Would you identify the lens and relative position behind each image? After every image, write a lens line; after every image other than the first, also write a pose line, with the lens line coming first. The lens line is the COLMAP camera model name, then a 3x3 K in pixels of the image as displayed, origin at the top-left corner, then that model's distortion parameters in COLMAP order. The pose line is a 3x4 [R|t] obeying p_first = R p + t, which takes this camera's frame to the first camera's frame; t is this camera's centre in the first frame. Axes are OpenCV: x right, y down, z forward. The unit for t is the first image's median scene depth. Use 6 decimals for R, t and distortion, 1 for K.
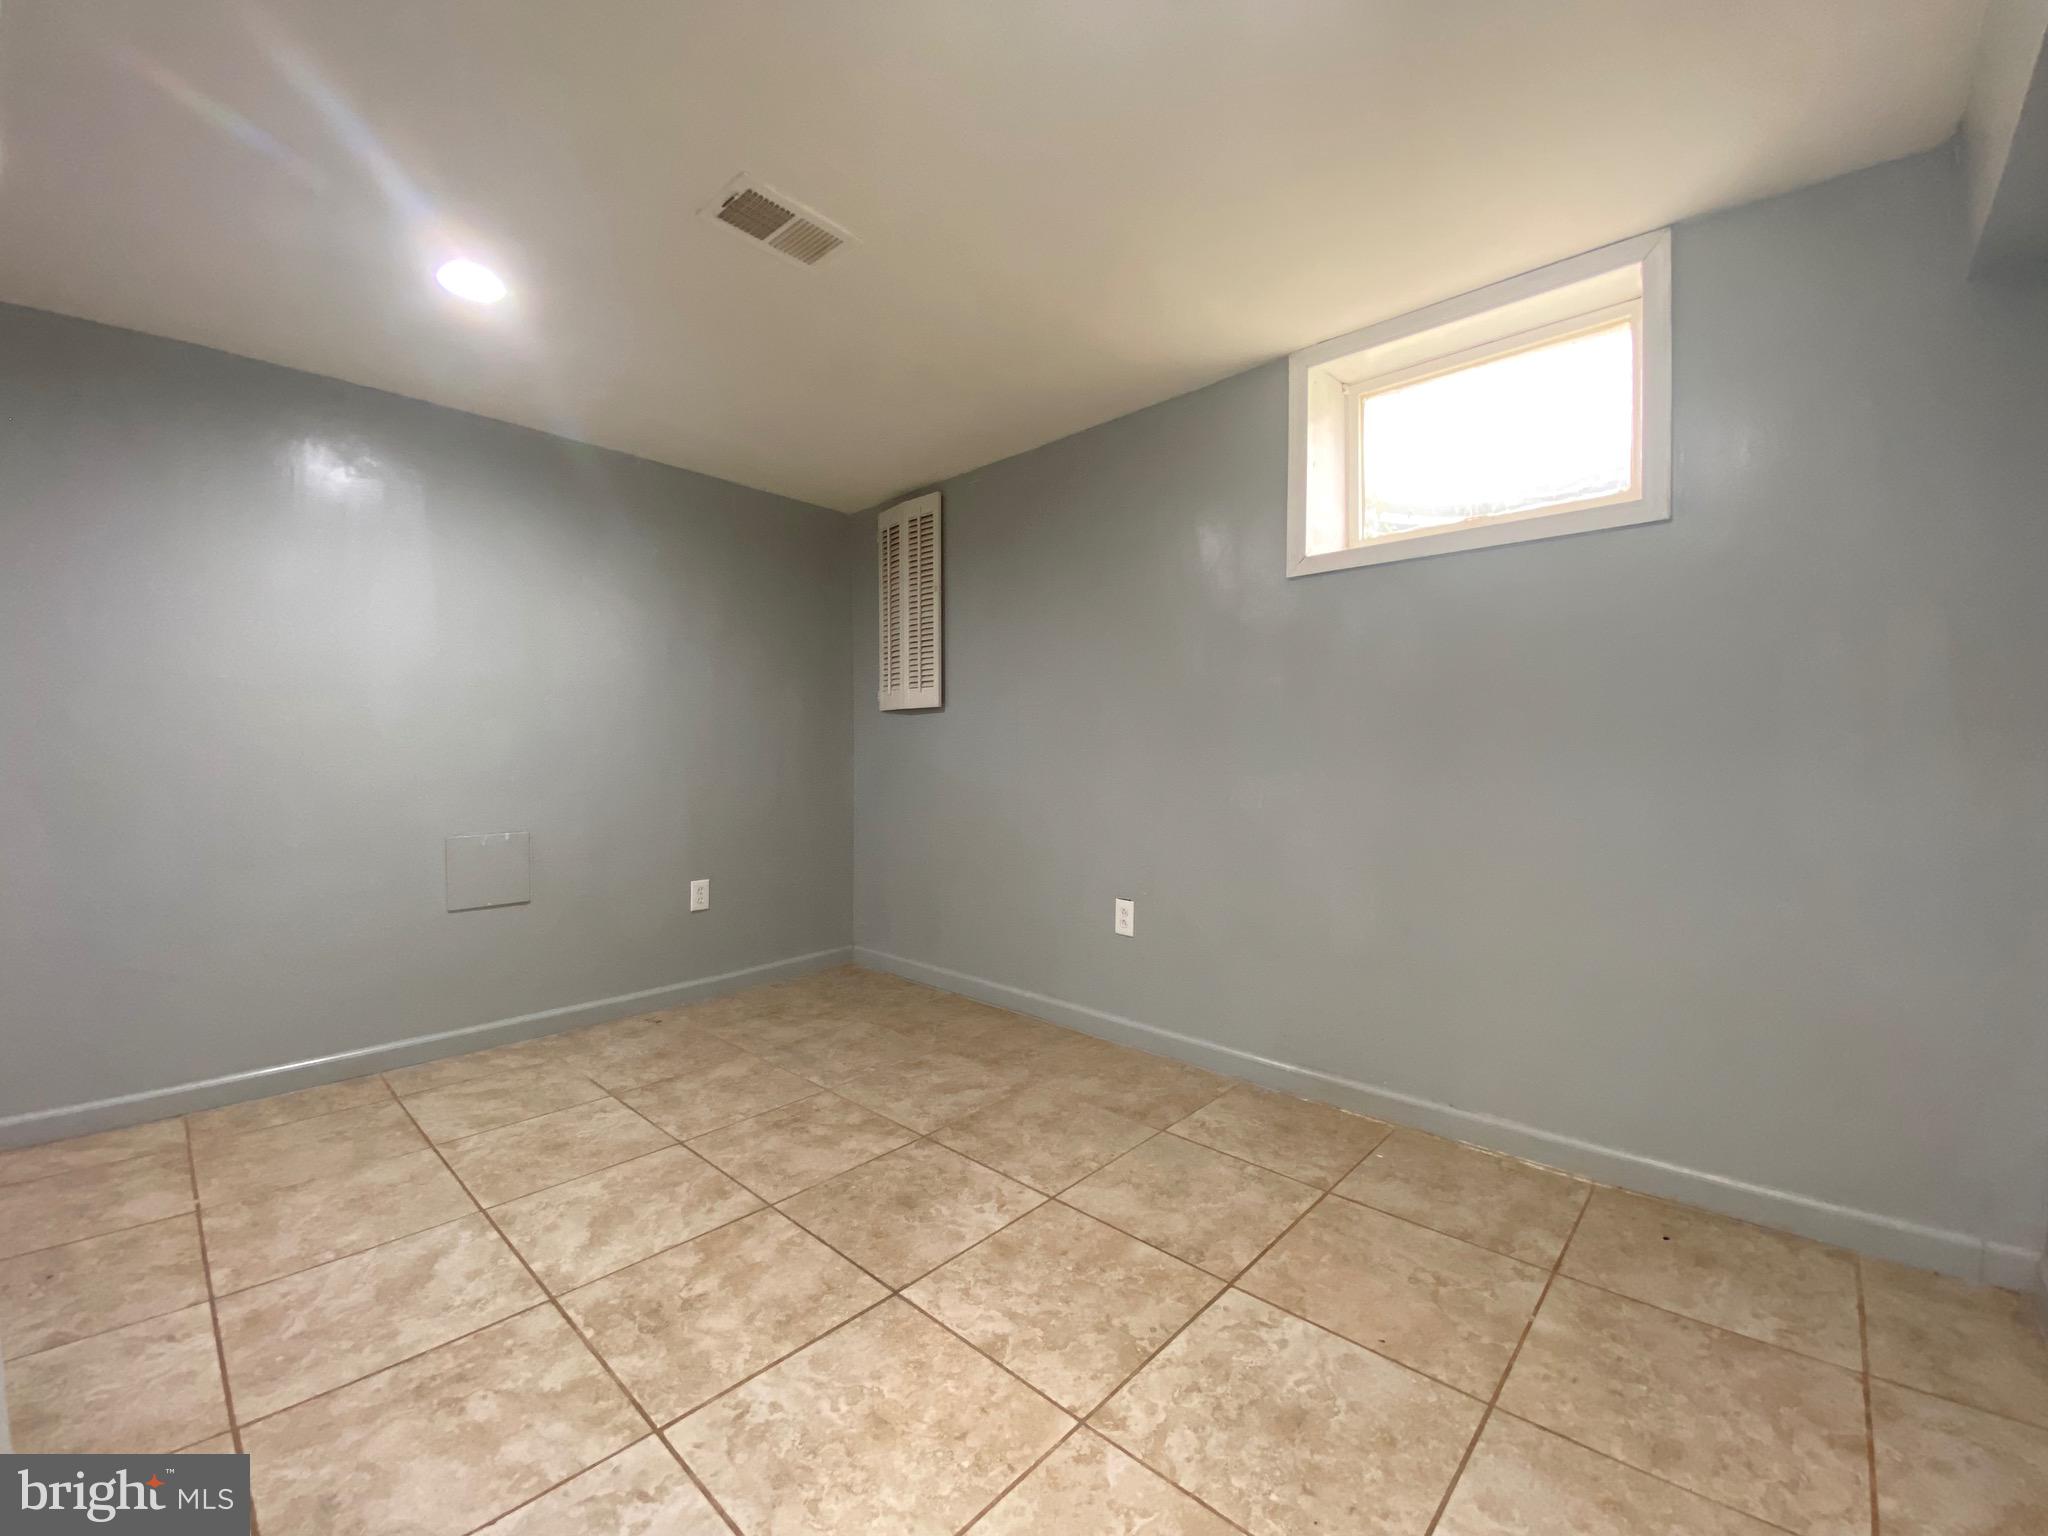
lens RADIAL K [[831.0, 0, 1019.1], [0, 831.0, 760.9], [0, 0, 1]] dist [0.039561, -0.029510]
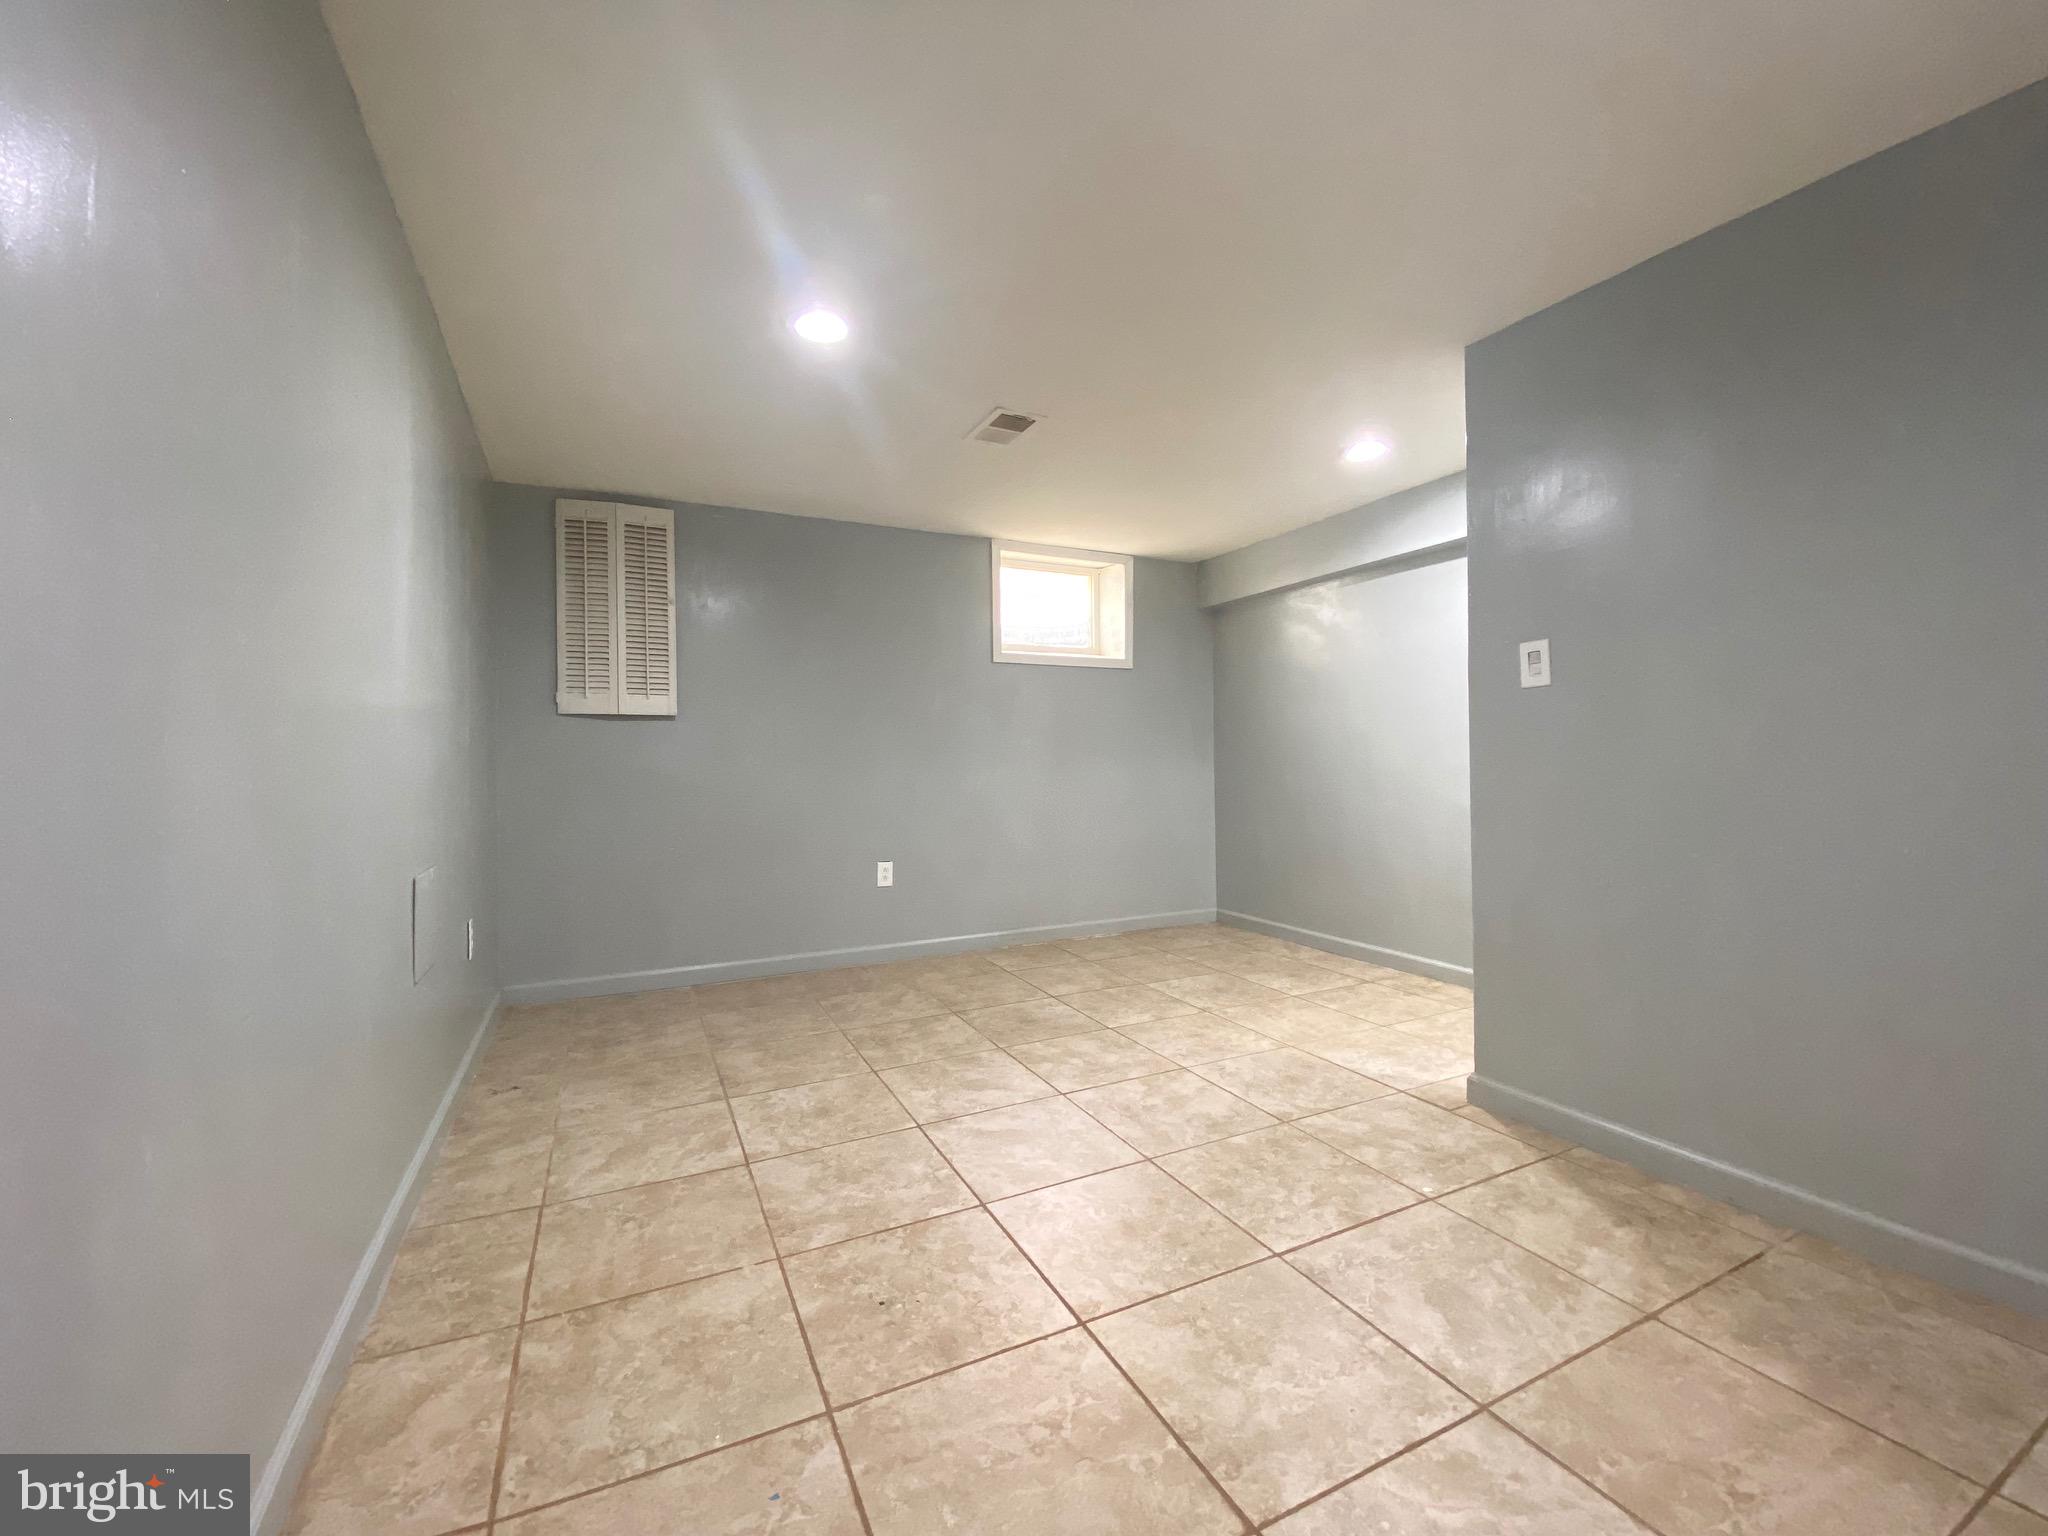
lens RADIAL K [[831.0, 0, 1019.1], [0, 831.0, 760.9], [0, 0, 1]] dist [0.039561, -0.029510]
pose [[0.344325, 0.003800, 0.938843, -1.556303], [0.014807, 0.999845, -0.009477, 0.013389], [-0.938734, 0.017164, 0.344216, 0.386898]]
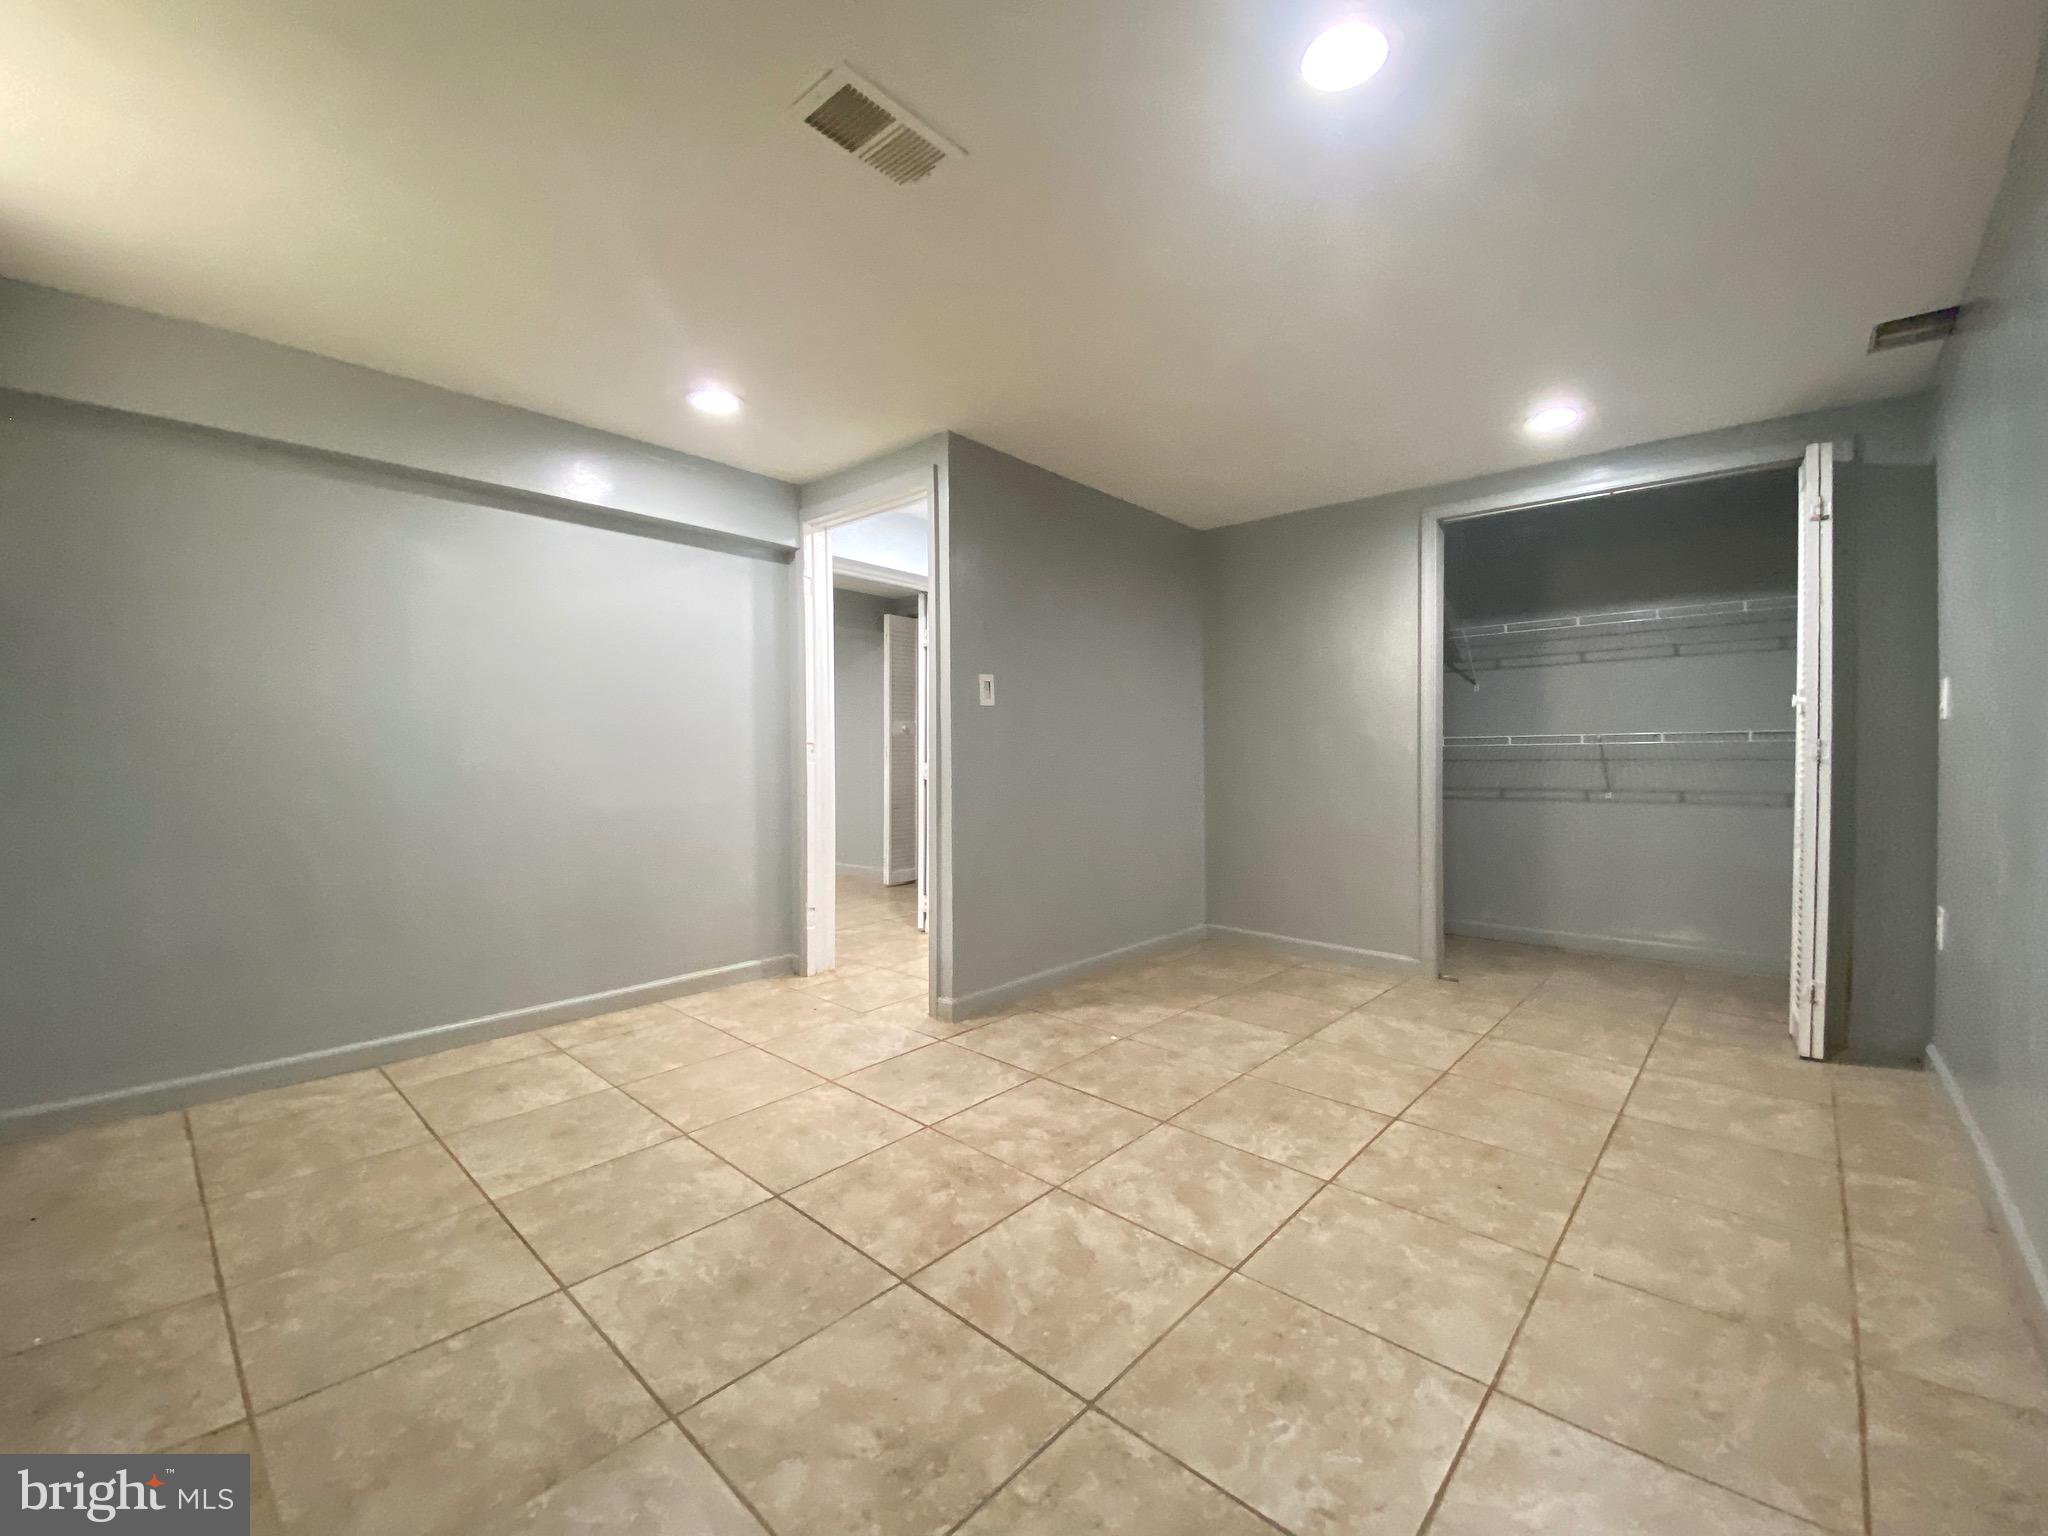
lens RADIAL K [[819.4, 0, 1033.0], [0, 819.4, 767.5], [0, 0, 1]] dist [0.034121, -0.022105]
pose [[-0.999510, 0.009469, -0.029829, -0.366092], [0.008539, 0.999478, 0.031169, -0.014849], [0.030109, 0.030899, -0.999069, 1.645332]]
